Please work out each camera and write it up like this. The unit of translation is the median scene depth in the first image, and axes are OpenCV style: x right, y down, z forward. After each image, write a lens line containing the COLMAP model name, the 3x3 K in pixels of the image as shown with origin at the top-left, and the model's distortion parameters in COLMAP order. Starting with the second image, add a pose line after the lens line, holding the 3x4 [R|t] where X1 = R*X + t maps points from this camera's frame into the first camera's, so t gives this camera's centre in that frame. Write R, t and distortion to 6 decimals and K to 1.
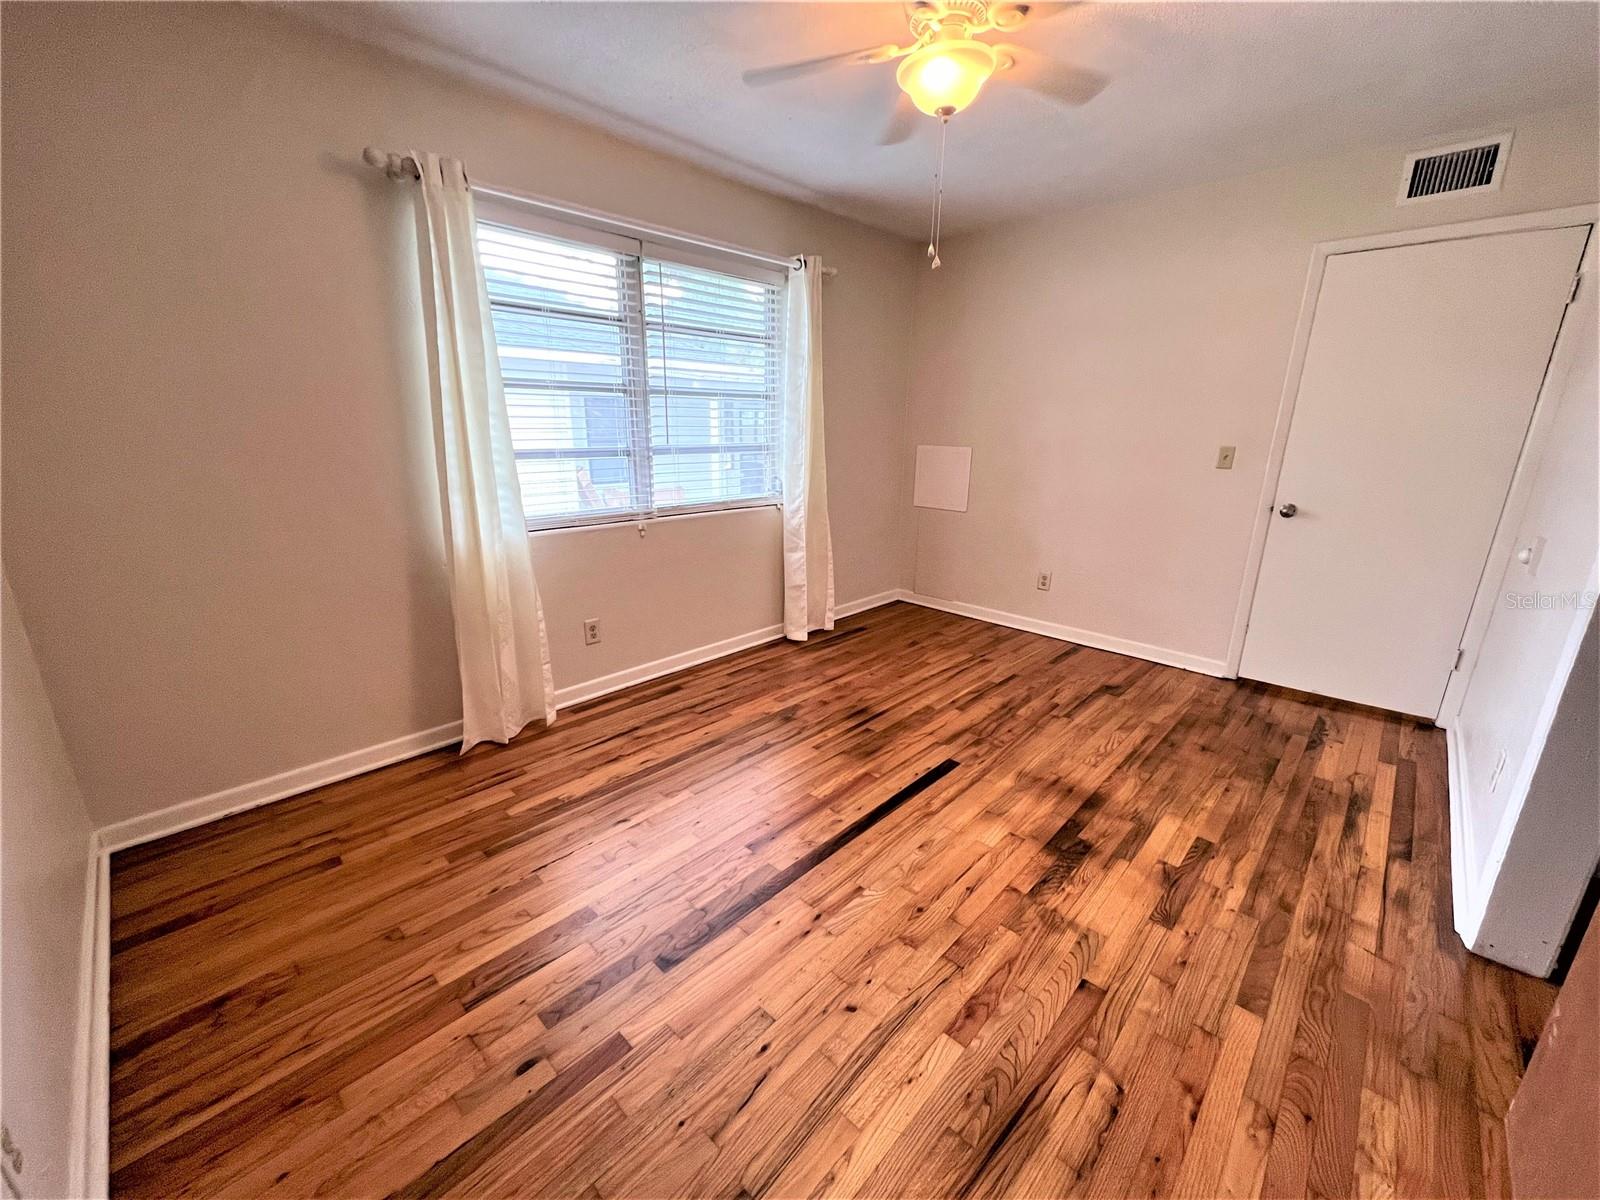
lens RADIAL K [[635.2, 0, 800.0], [0, 635.2, 600.0], [0, 0, 1]] dist [-0.002809, -0.000045]
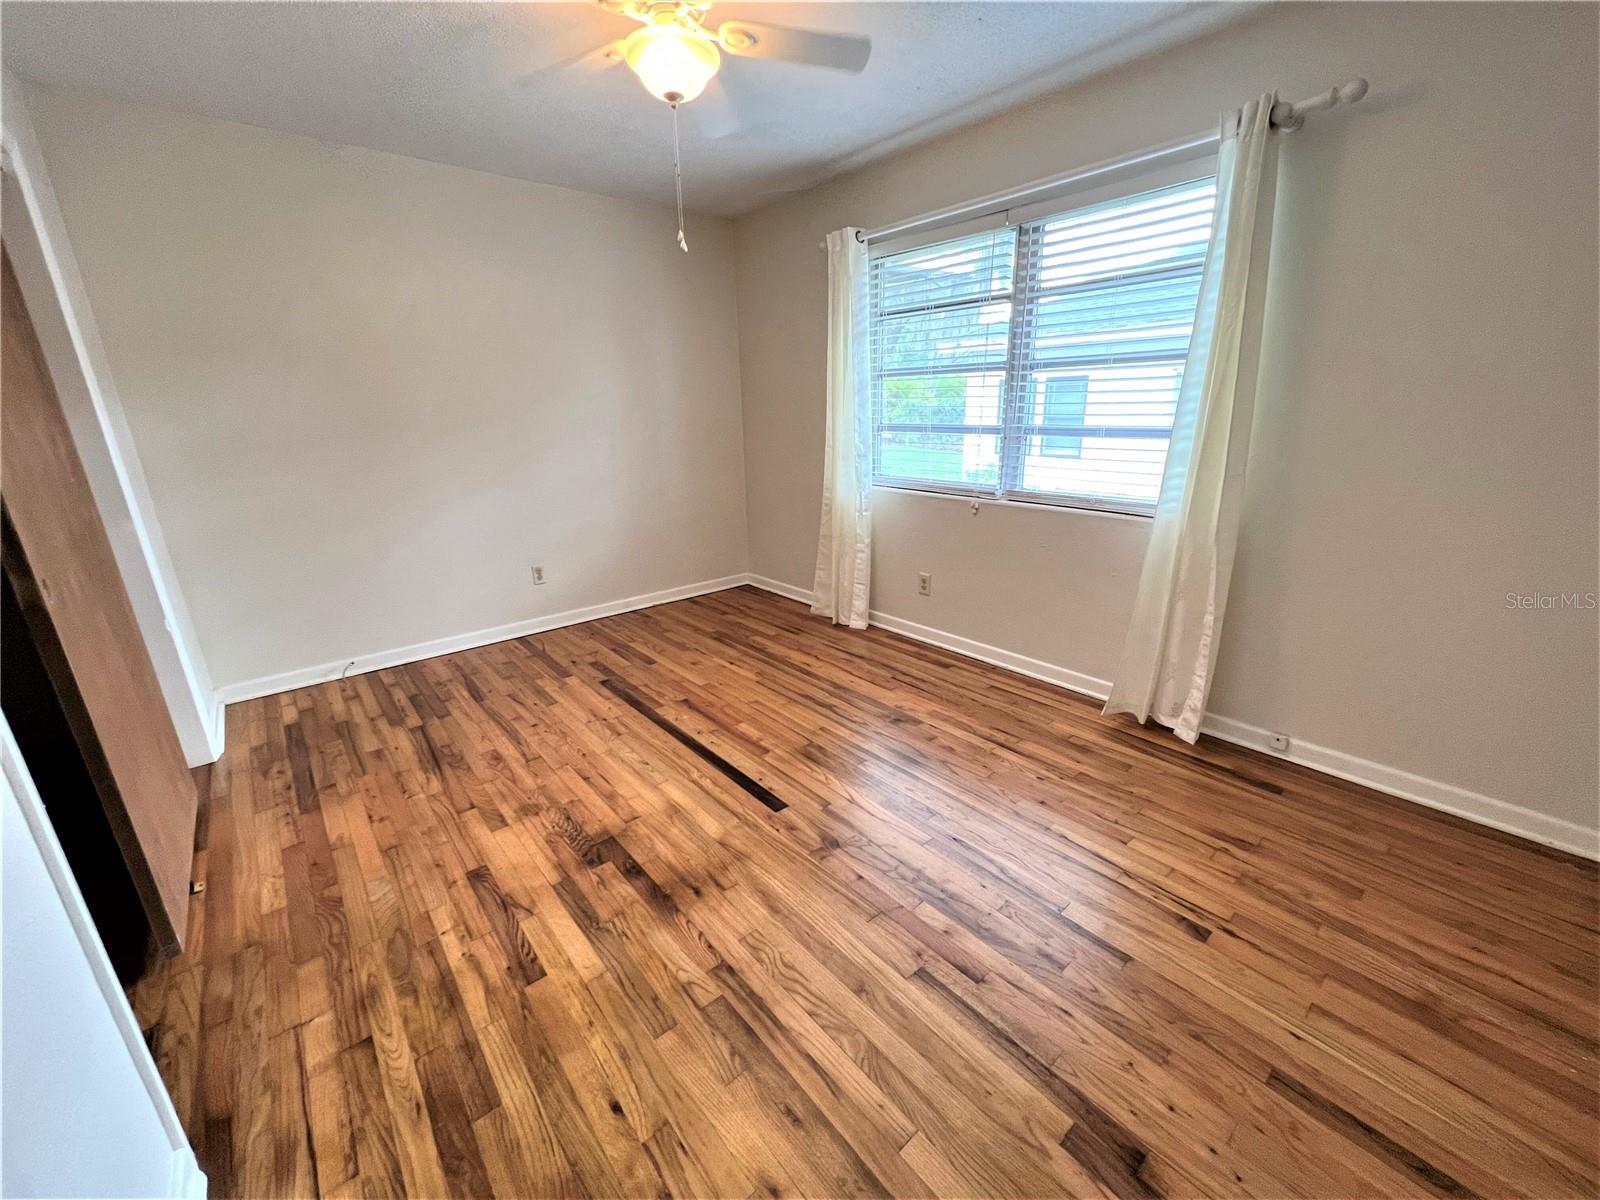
lens RADIAL K [[637.5, 0, 805.3], [0, 637.5, 599.0], [0, 0, 1]] dist [-0.001677, -0.000055]
pose [[-0.092574, 0.283184, -0.954587, 0.932179], [-0.253634, 0.920373, 0.297631, -0.248092], [0.962860, 0.269668, -0.013377, 0.937690]]
